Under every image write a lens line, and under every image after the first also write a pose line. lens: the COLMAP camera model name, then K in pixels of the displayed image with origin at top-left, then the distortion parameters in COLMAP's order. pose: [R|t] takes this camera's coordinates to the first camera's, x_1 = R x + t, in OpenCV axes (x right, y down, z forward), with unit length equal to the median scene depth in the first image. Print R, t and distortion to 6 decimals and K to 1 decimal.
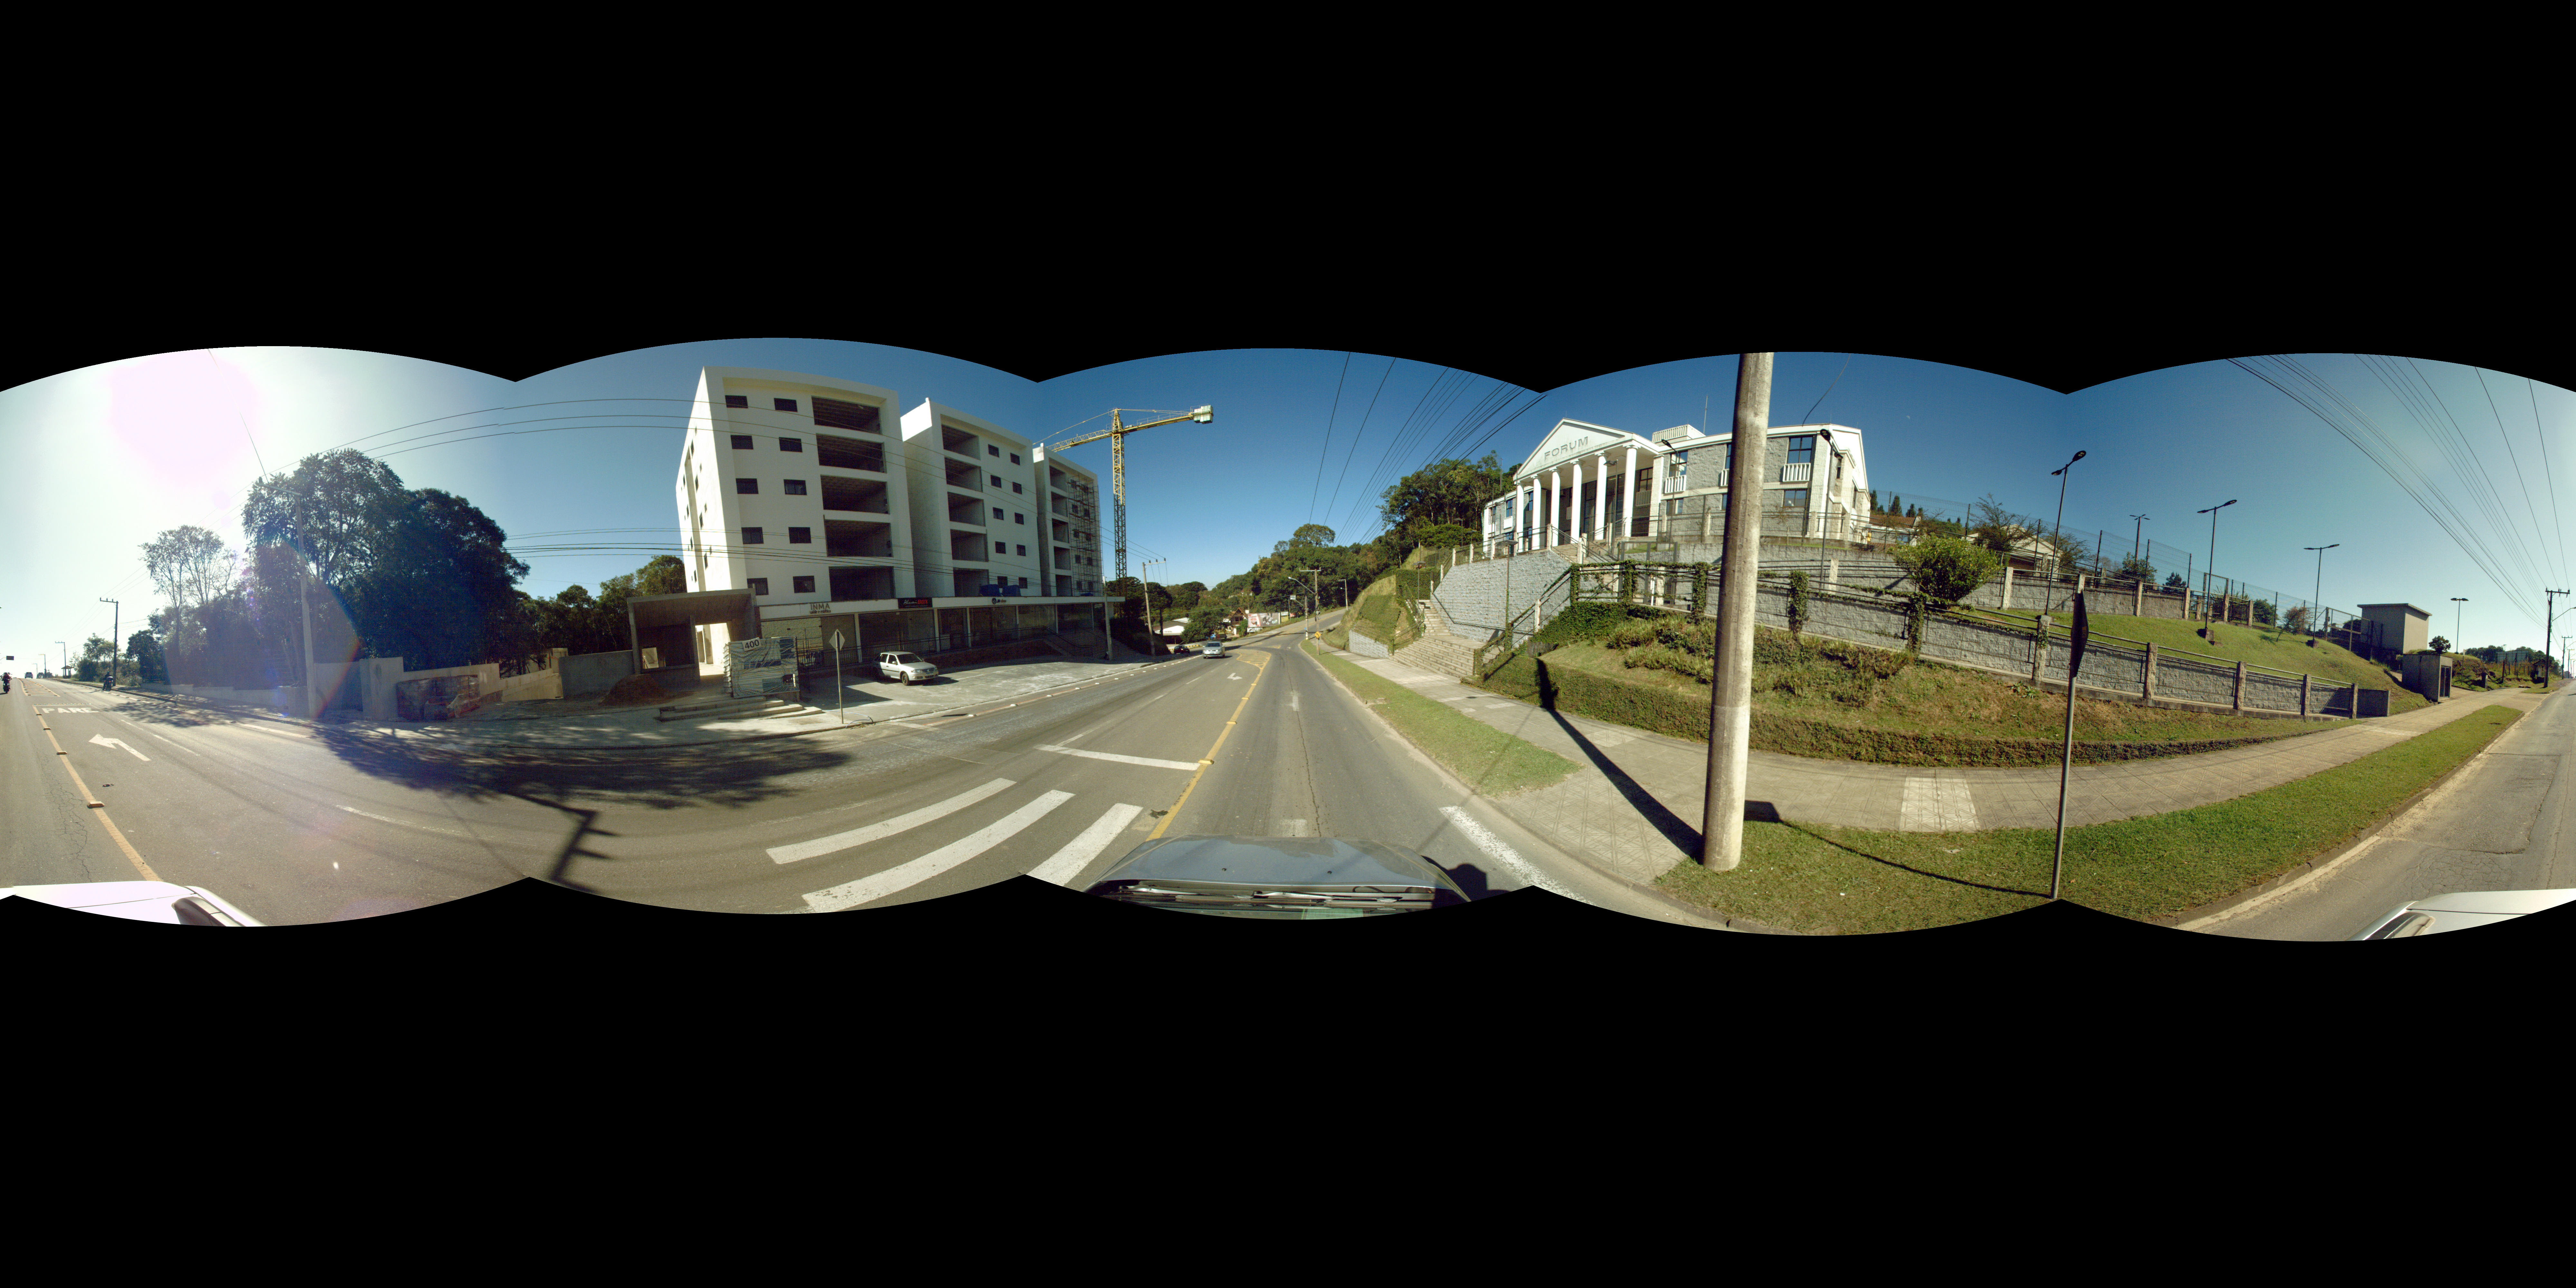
lens RADIAL K [[2544.2, 0, 1285.8], [0, 2544.2, 590.2], [0, 0, 1]] dist [0.030880, 0.008414]
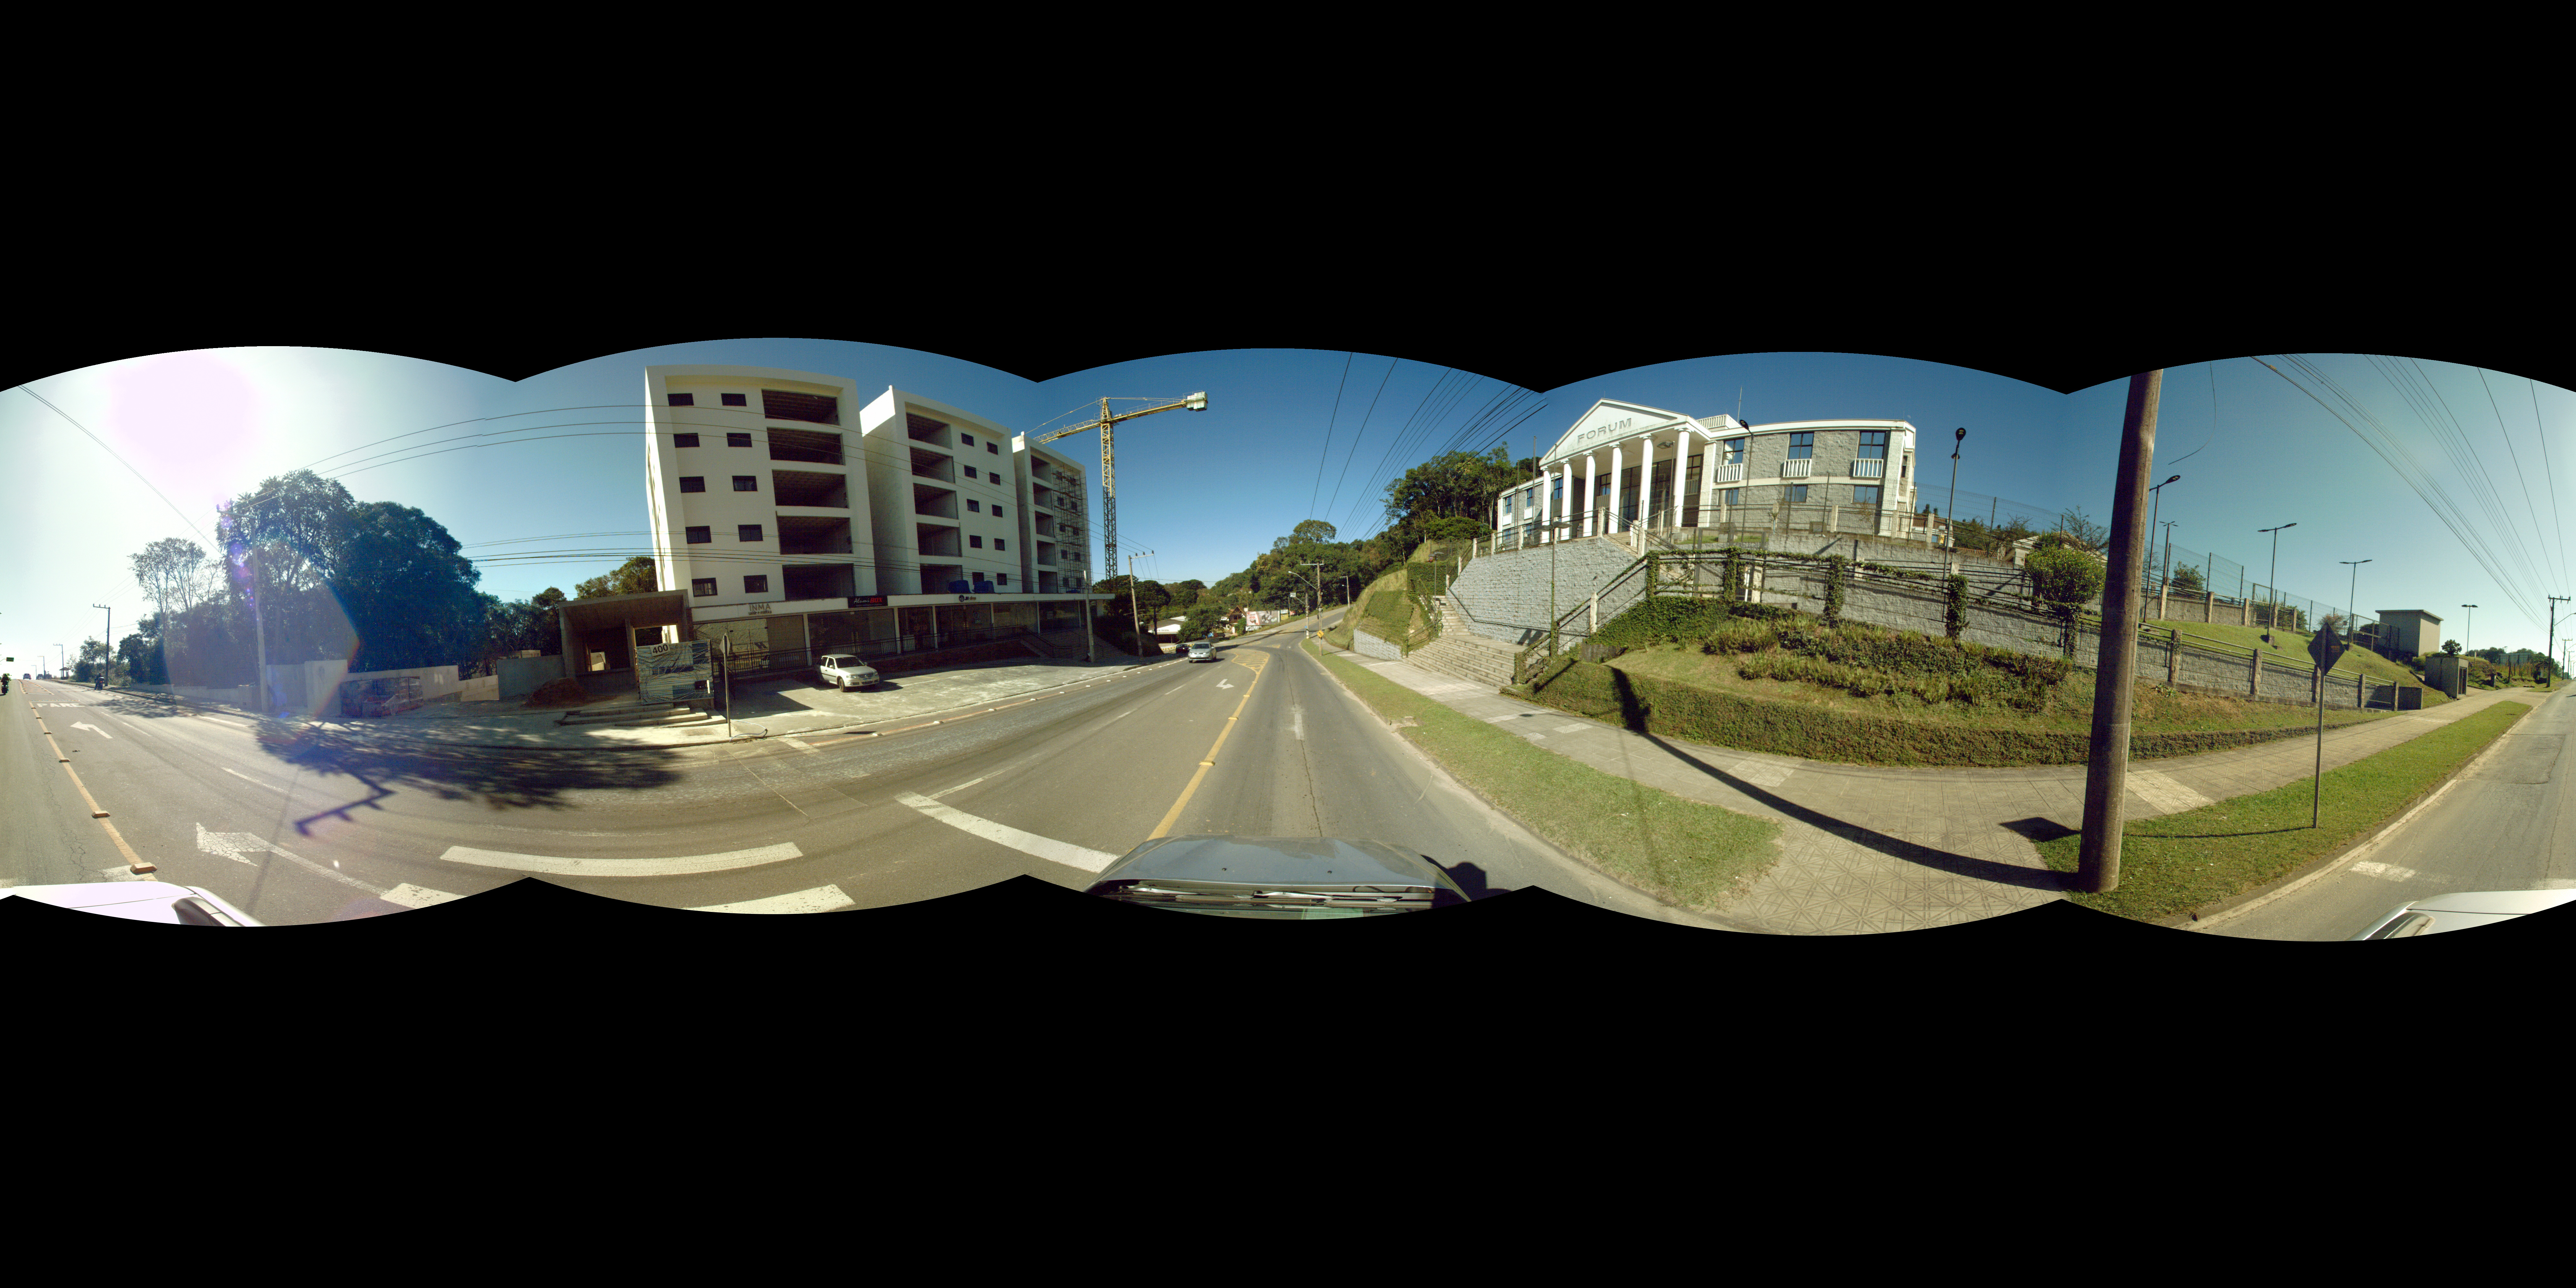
lens RADIAL K [[2360.5, 0, 1284.7], [0, 2360.5, 497.3], [0, 0, 1]] dist [0.033702, 0.000842]
pose [[1.000000, 0.000005, -0.000452, 0.000013], [-0.000023, 0.999198, -0.040038, 0.001609], [0.000451, 0.040038, 0.999198, 0.098524]]
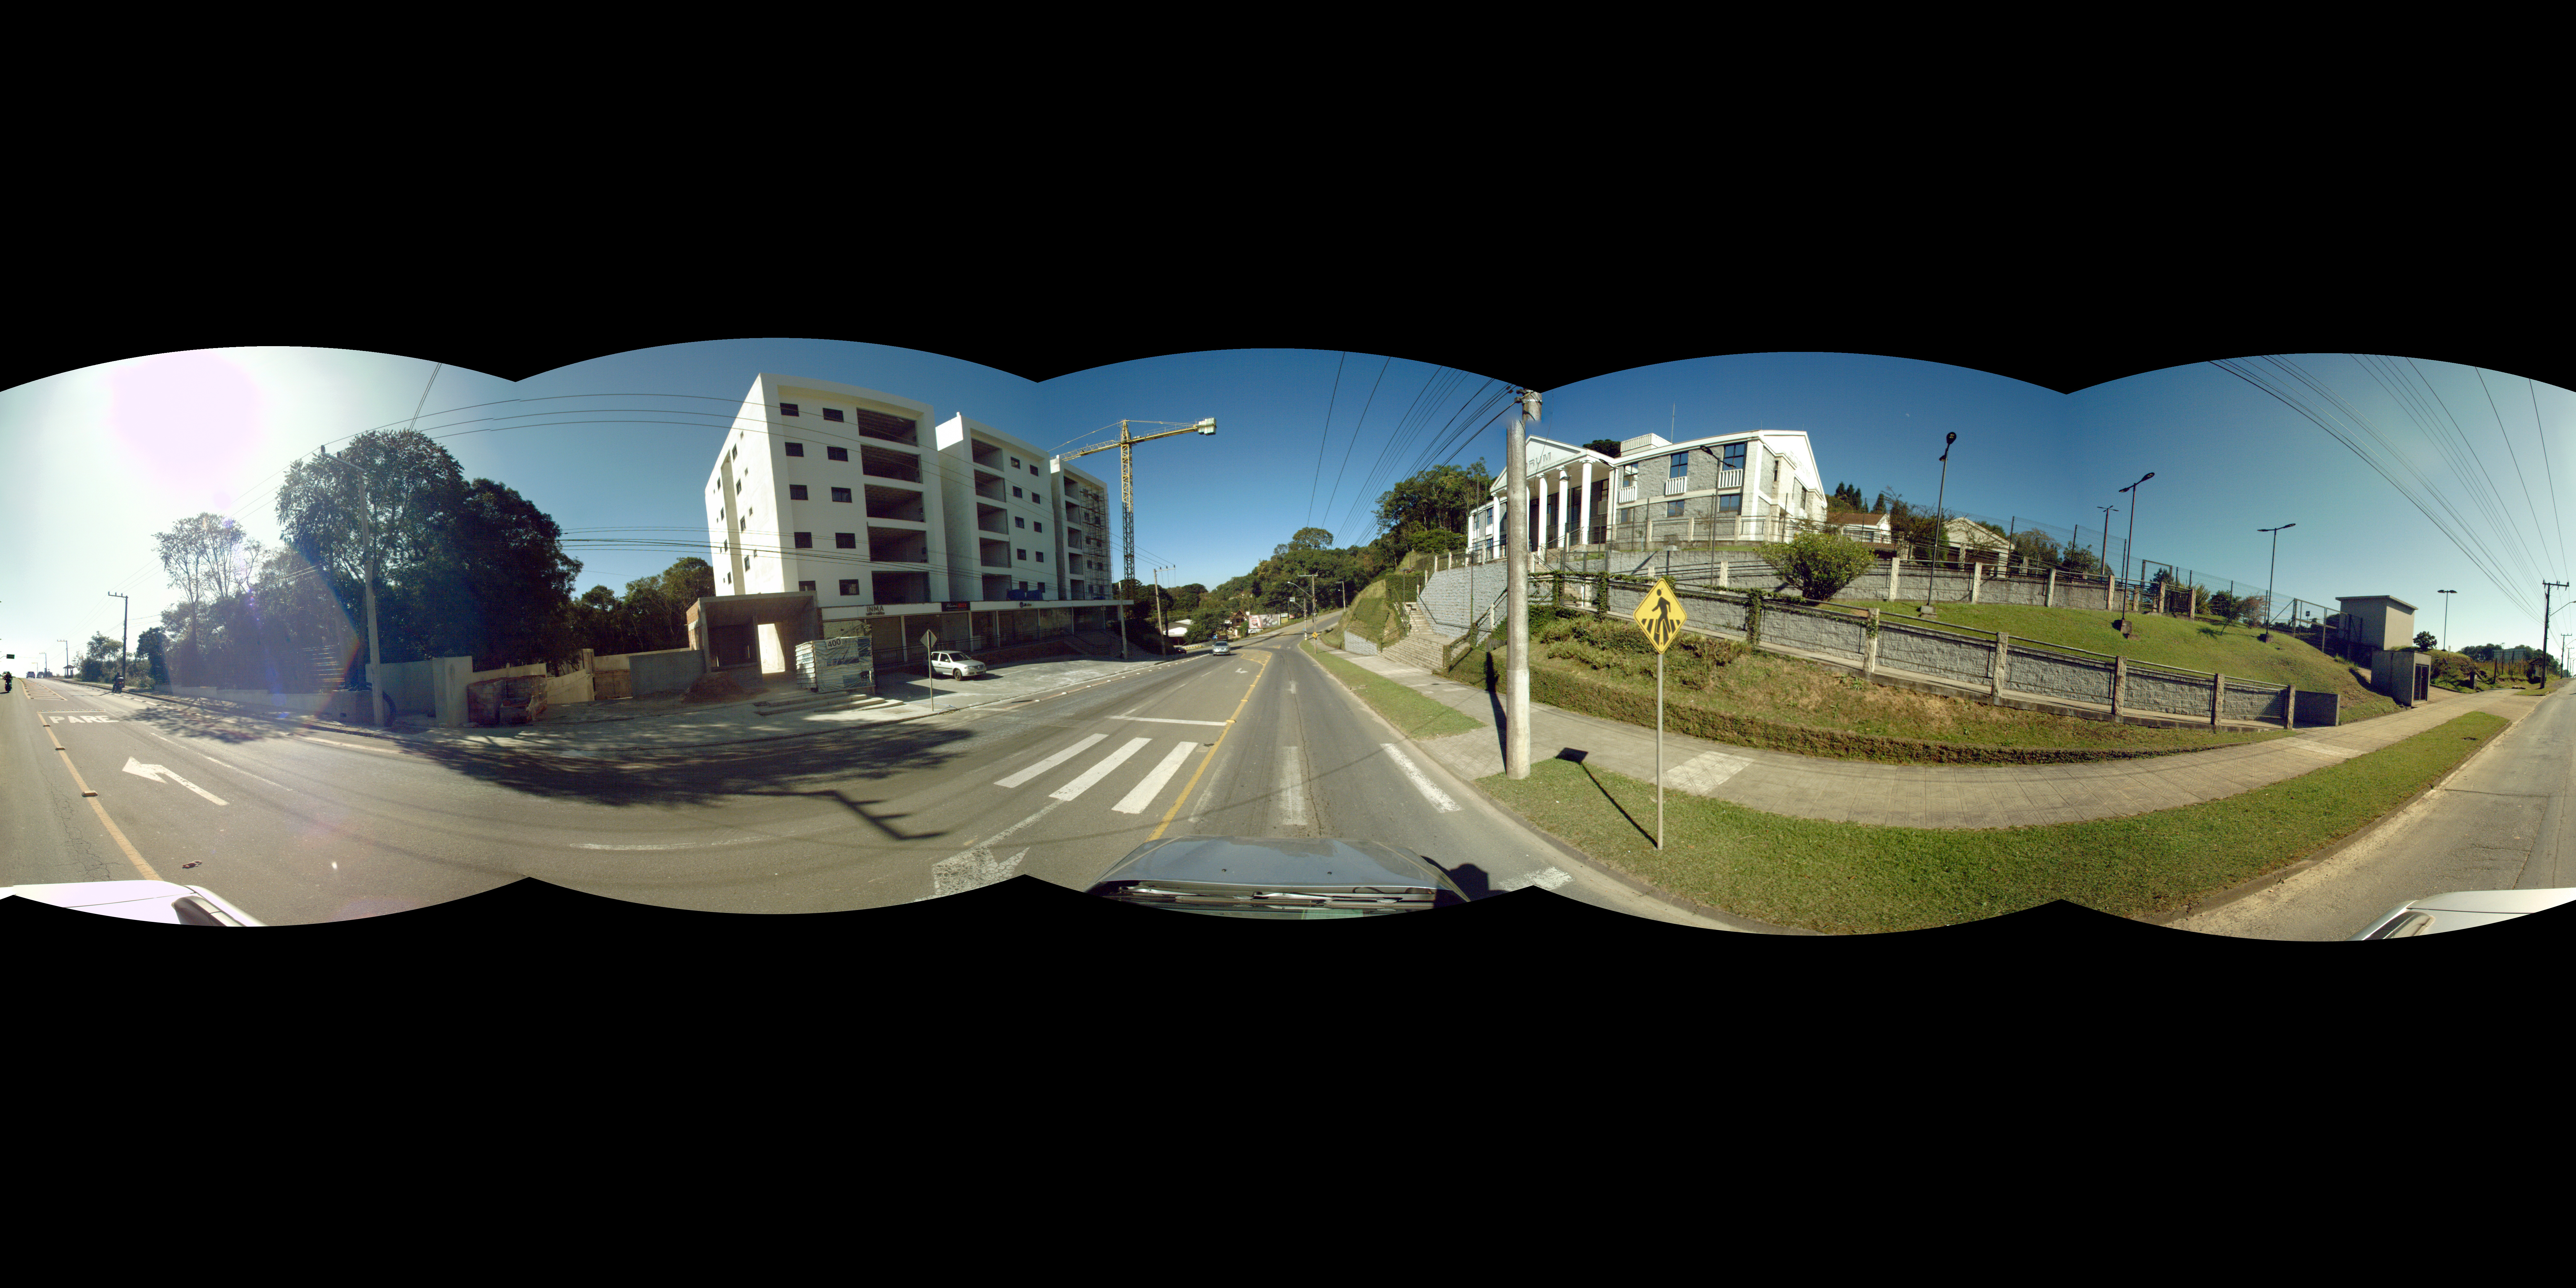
lens RADIAL K [[2759.3, 0, 1286.0], [0, 2759.3, 727.3], [0, 0, 1]] dist [0.022423, 0.020024]
pose [[1.000000, -0.000062, -0.000014, 0.000226], [0.000063, 0.998732, 0.050335, -0.001408], [0.000011, -0.050335, 0.998732, -0.117684]]
